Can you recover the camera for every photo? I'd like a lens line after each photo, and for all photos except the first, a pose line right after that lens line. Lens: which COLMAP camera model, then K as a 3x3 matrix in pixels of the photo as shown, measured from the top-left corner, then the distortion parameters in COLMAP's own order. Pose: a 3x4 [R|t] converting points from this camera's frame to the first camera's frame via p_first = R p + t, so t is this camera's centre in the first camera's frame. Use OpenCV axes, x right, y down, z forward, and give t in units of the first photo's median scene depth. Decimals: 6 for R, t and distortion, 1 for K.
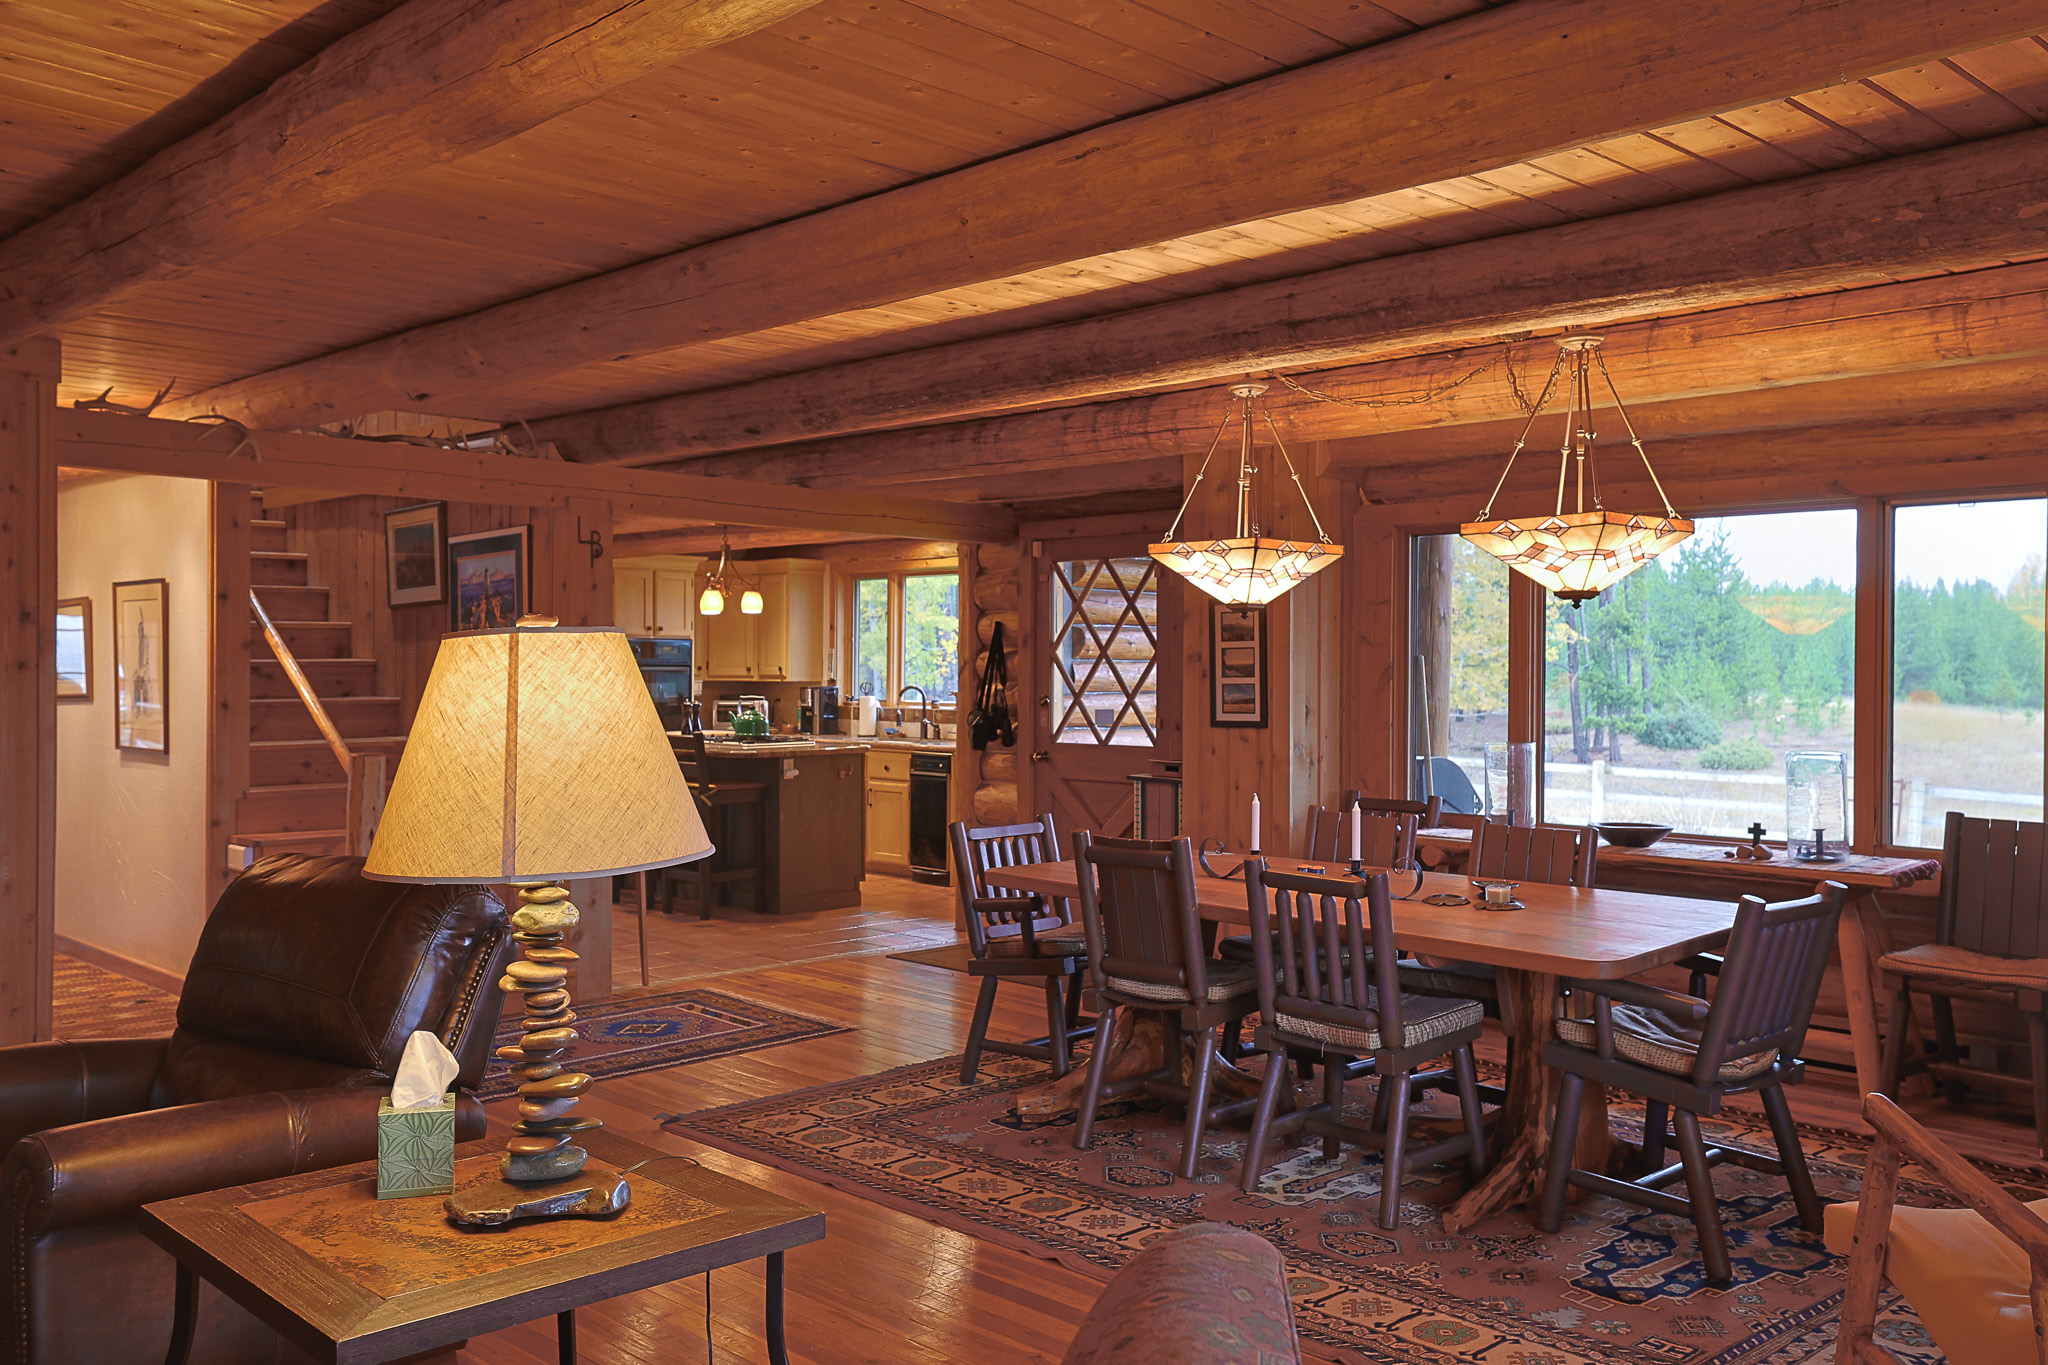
lens RADIAL K [[1733.5, 0, 1026.0], [0, 1733.5, 680.3], [0, 0, 1]] dist [0.020162, 0.012357]
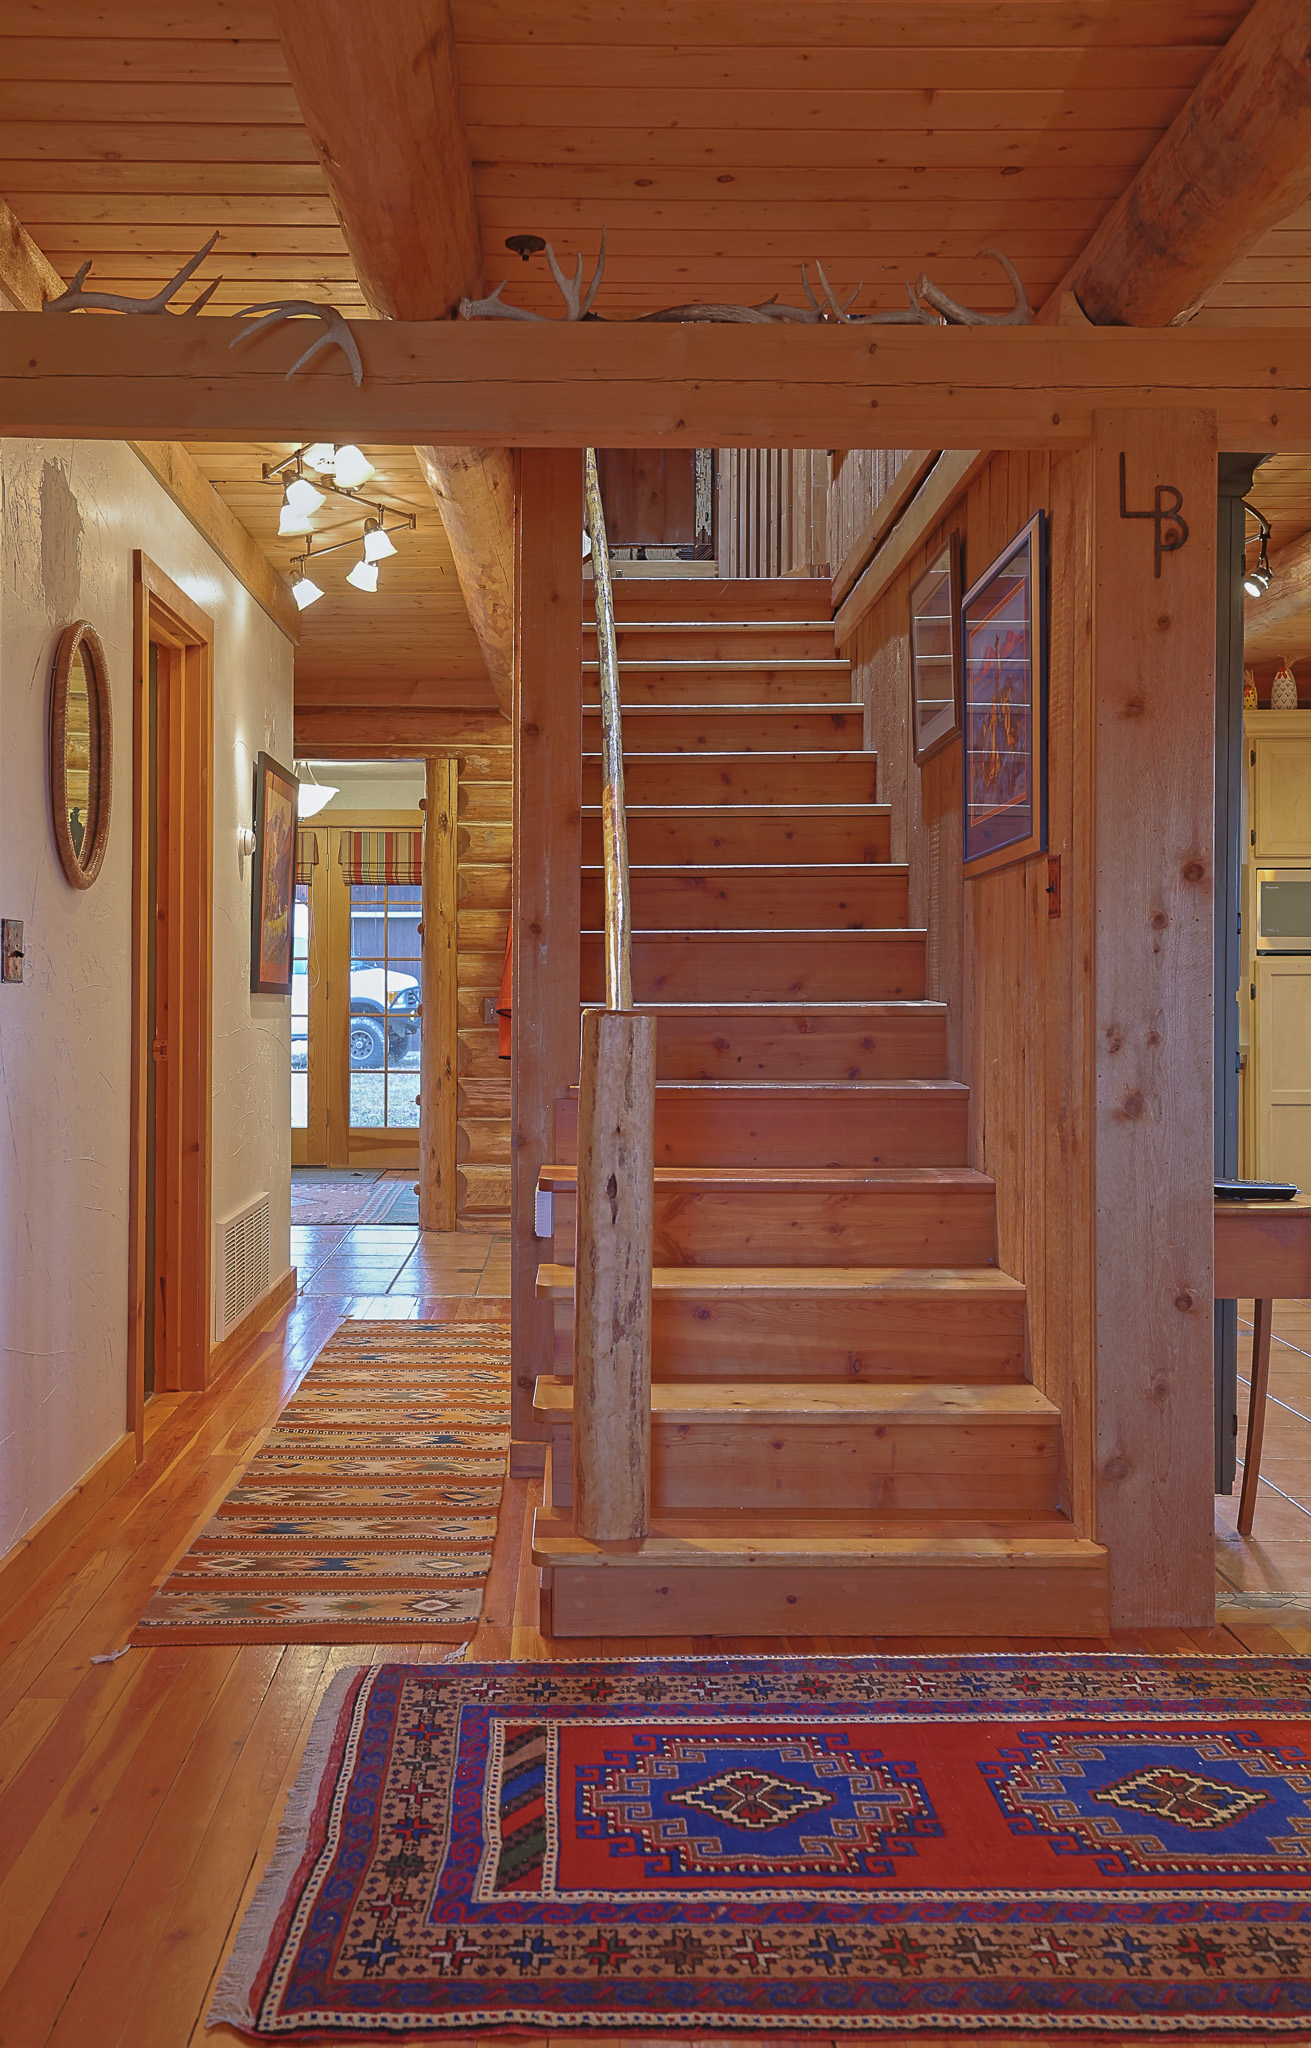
lens RADIAL K [[1848.6, 0, 553.1], [0, 1848.6, 990.0], [0, 0, 1]] dist [-0.006788, -0.000976]
pose [[0.694558, 0.005160, -0.719418, -0.028300], [-0.007822, 0.999969, -0.000379, 0.027283], [0.719394, 0.005890, 0.694578, 0.476330]]
